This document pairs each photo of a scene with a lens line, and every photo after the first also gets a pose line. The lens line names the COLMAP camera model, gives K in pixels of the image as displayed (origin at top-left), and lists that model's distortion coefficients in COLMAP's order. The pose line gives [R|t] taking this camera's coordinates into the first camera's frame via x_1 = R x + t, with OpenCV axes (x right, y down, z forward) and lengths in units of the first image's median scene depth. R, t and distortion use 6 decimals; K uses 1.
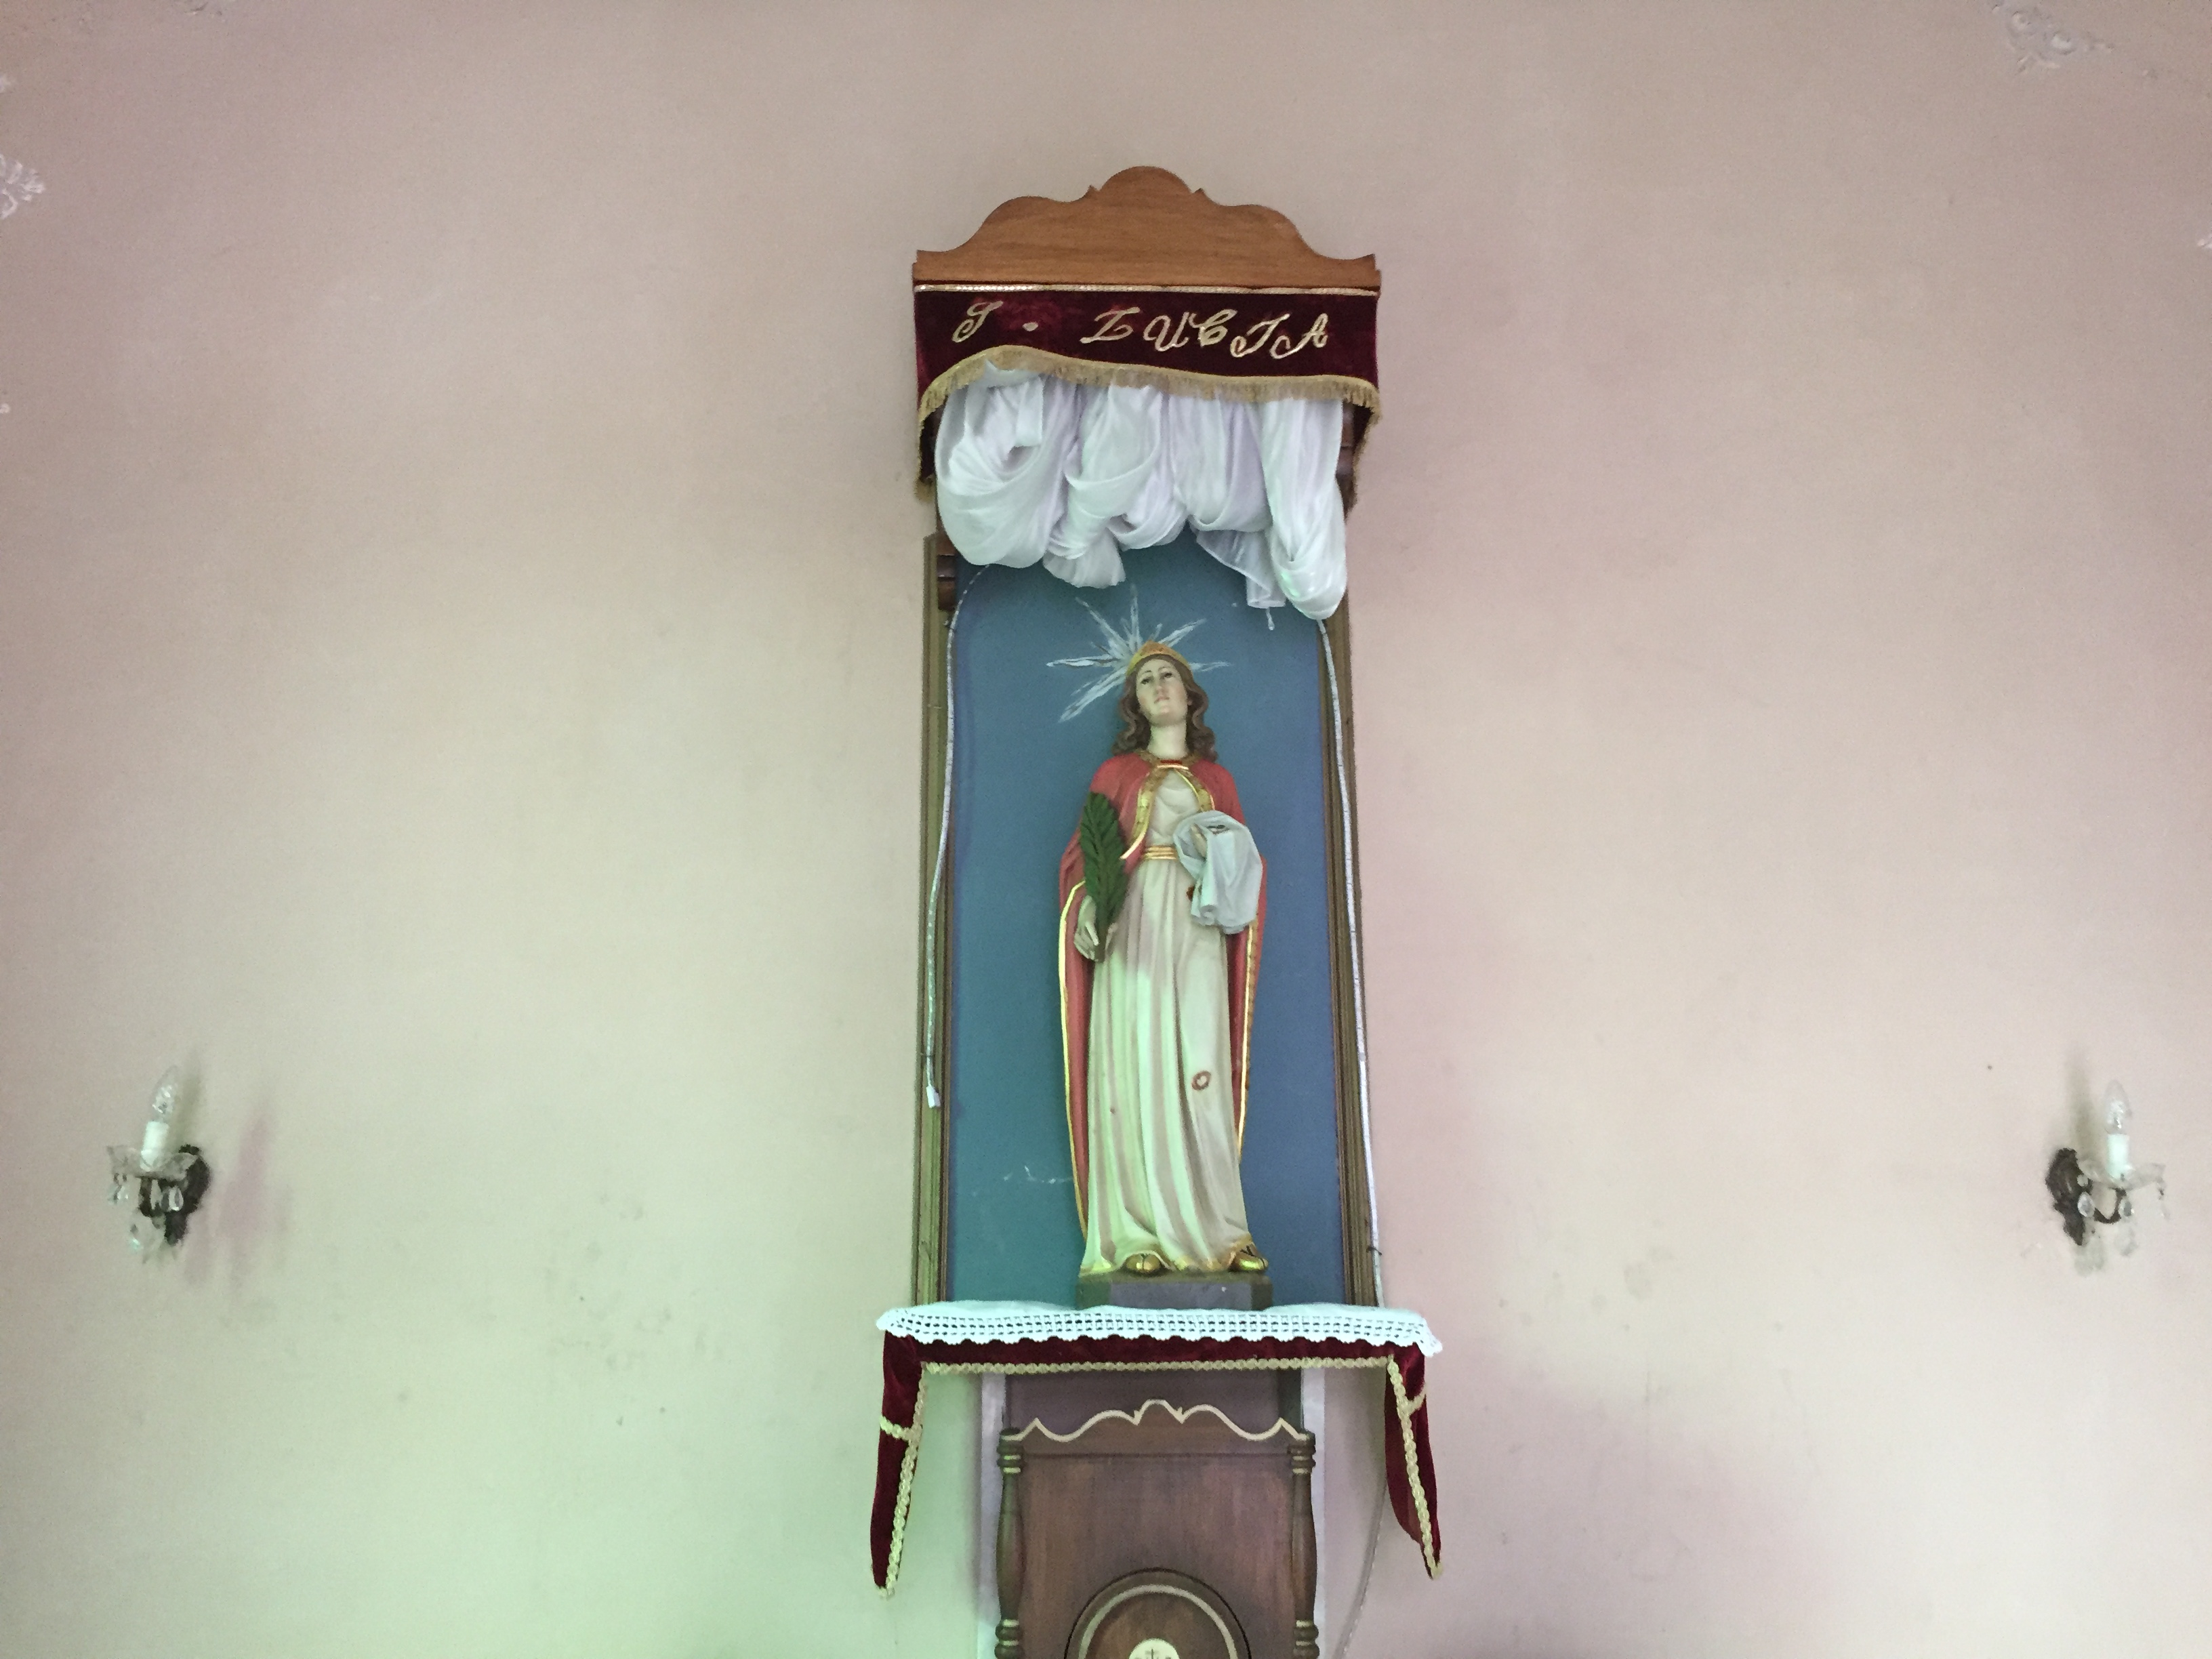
lens RADIAL K [[1872.4, 0, 1129.0], [0, 1872.4, 824.1], [0, 0, 1]] dist [0.051786, -0.006655]
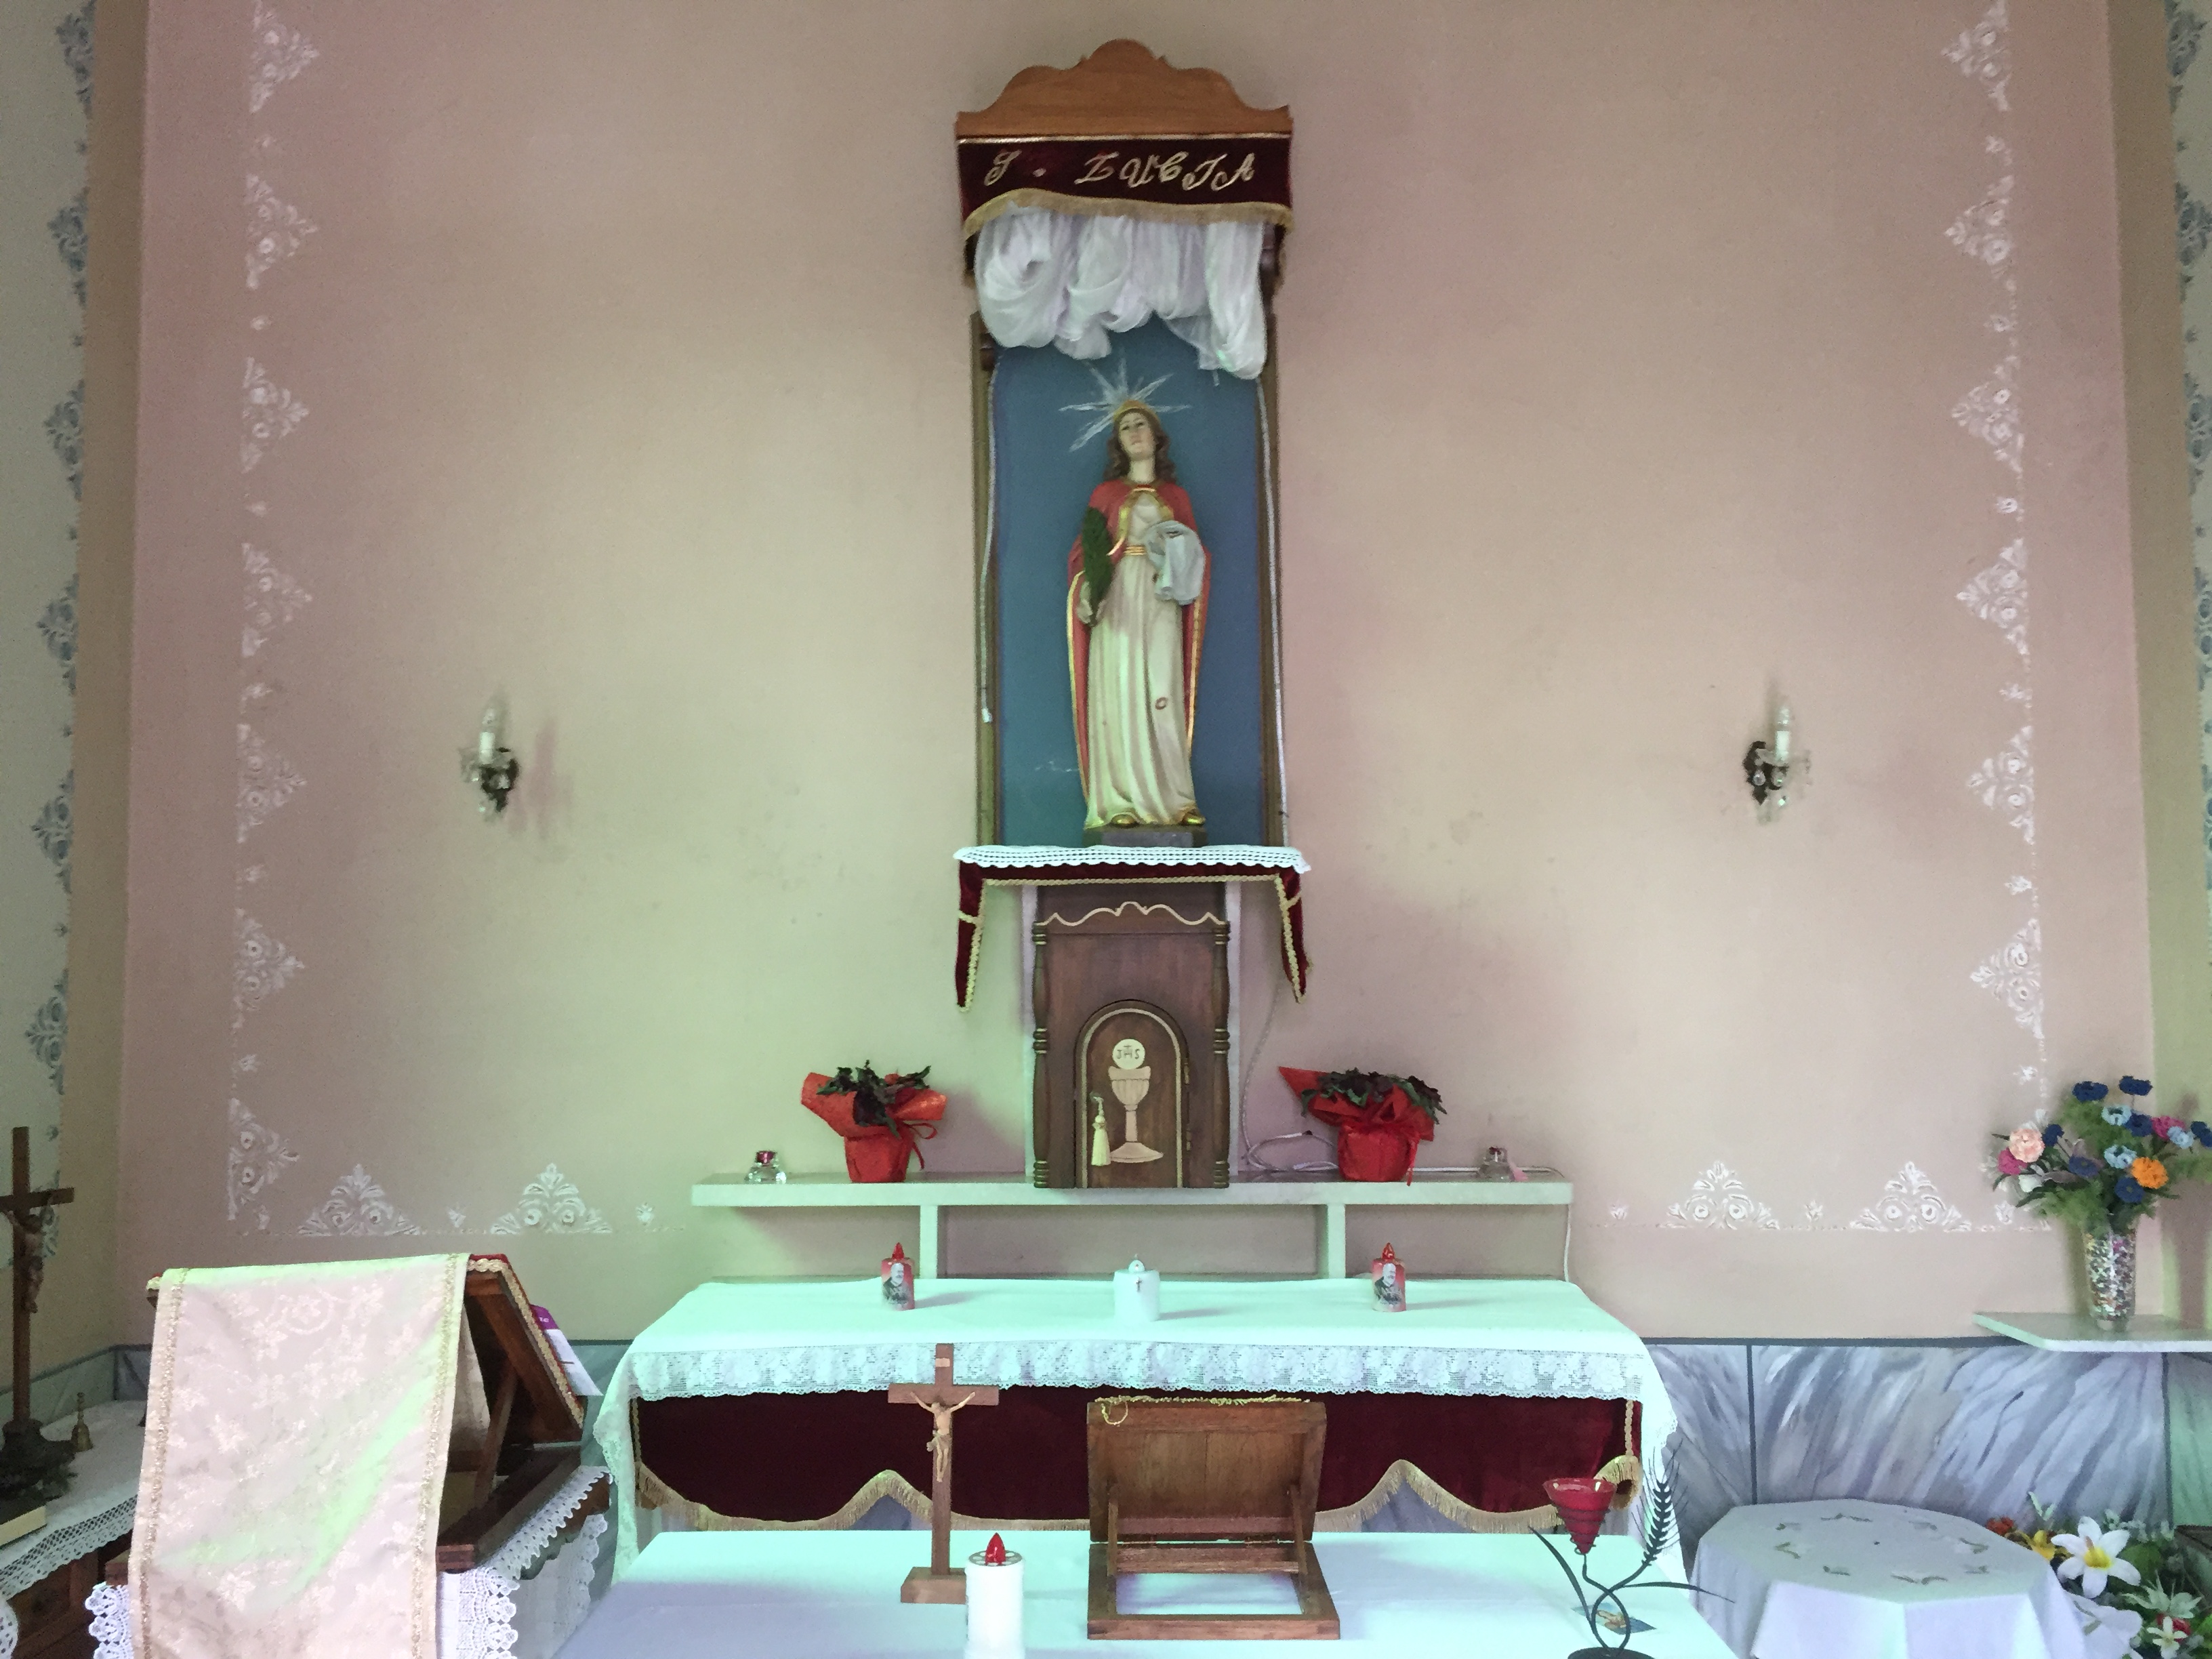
lens RADIAL K [[1872.4, 0, 1149.0], [0, 1872.4, 809.0], [0, 0, 1]] dist [0.051786, -0.006655]
pose [[0.999517, -0.006440, -0.030399, 0.070010], [0.012225, 0.980894, 0.194159, -0.070281], [0.028568, -0.194437, 0.980499, -0.479694]]
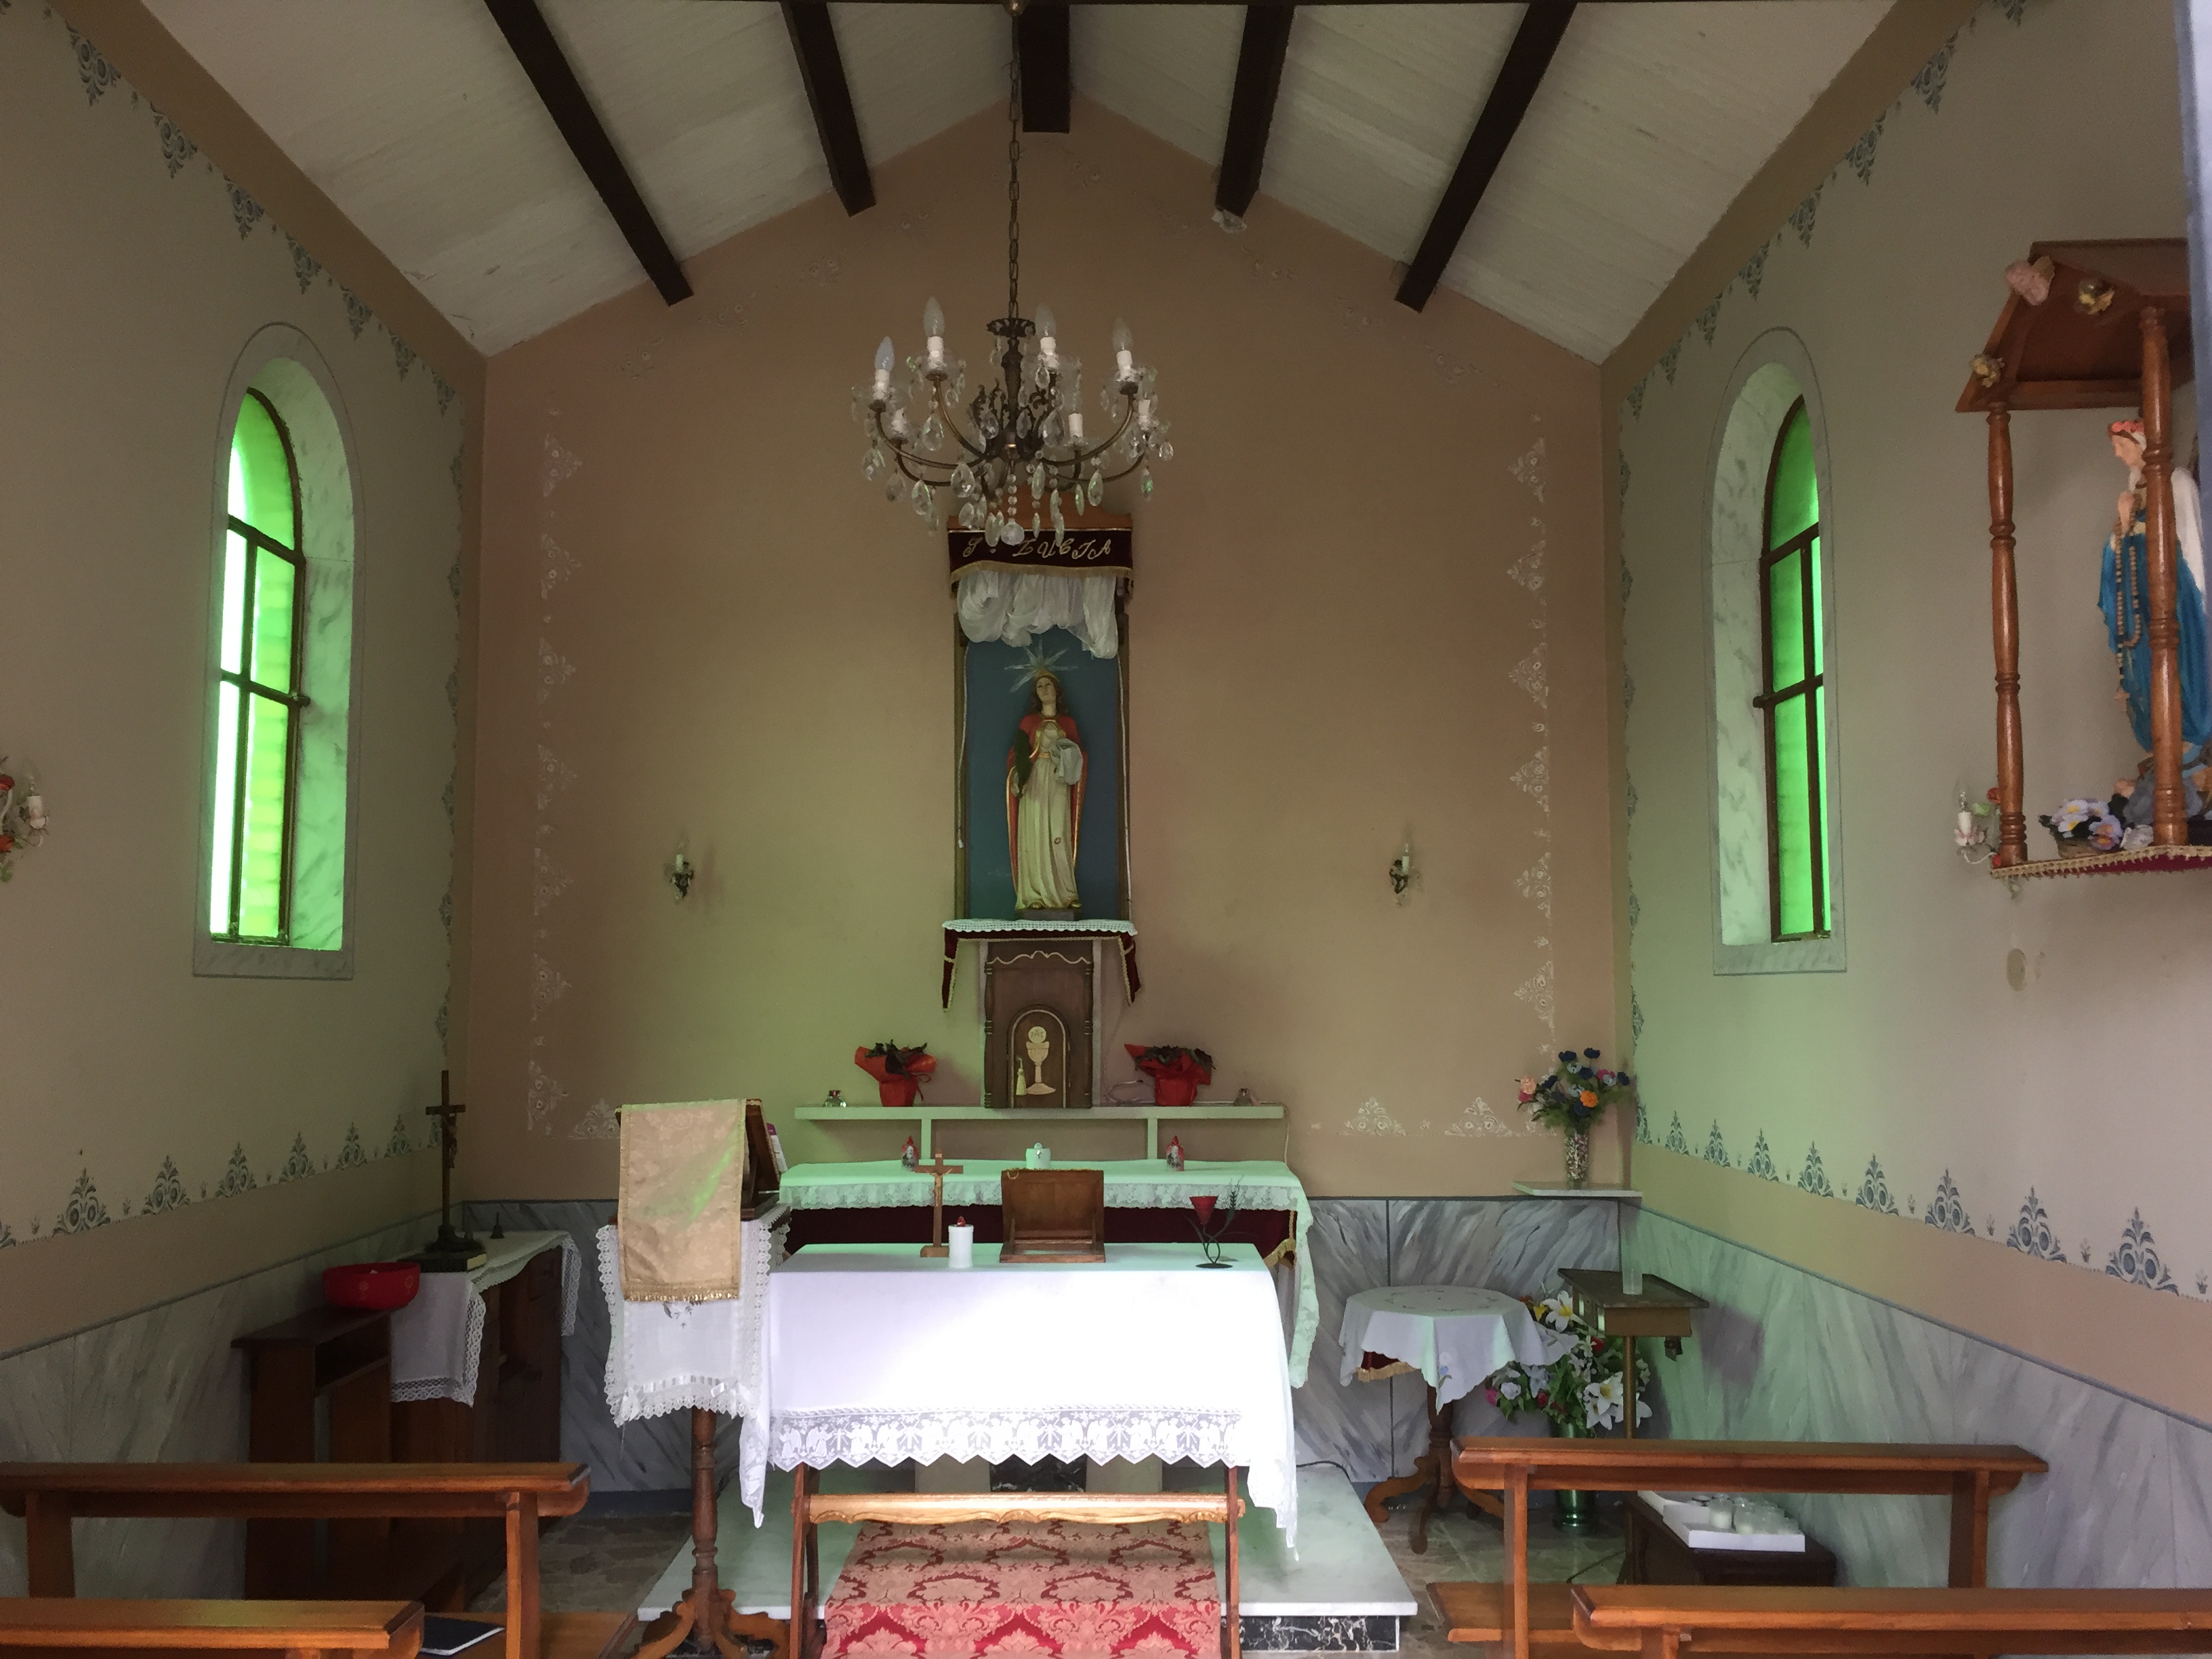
lens RADIAL K [[1872.4, 0, 1178.2], [0, 1872.4, 788.5], [0, 0, 1]] dist [0.051786, -0.006655]
pose [[0.999994, -0.002070, -0.002696, 0.210182], [0.002488, 0.986136, 0.165922, -0.372077], [0.002315, -0.165927, 0.986135, -1.602058]]
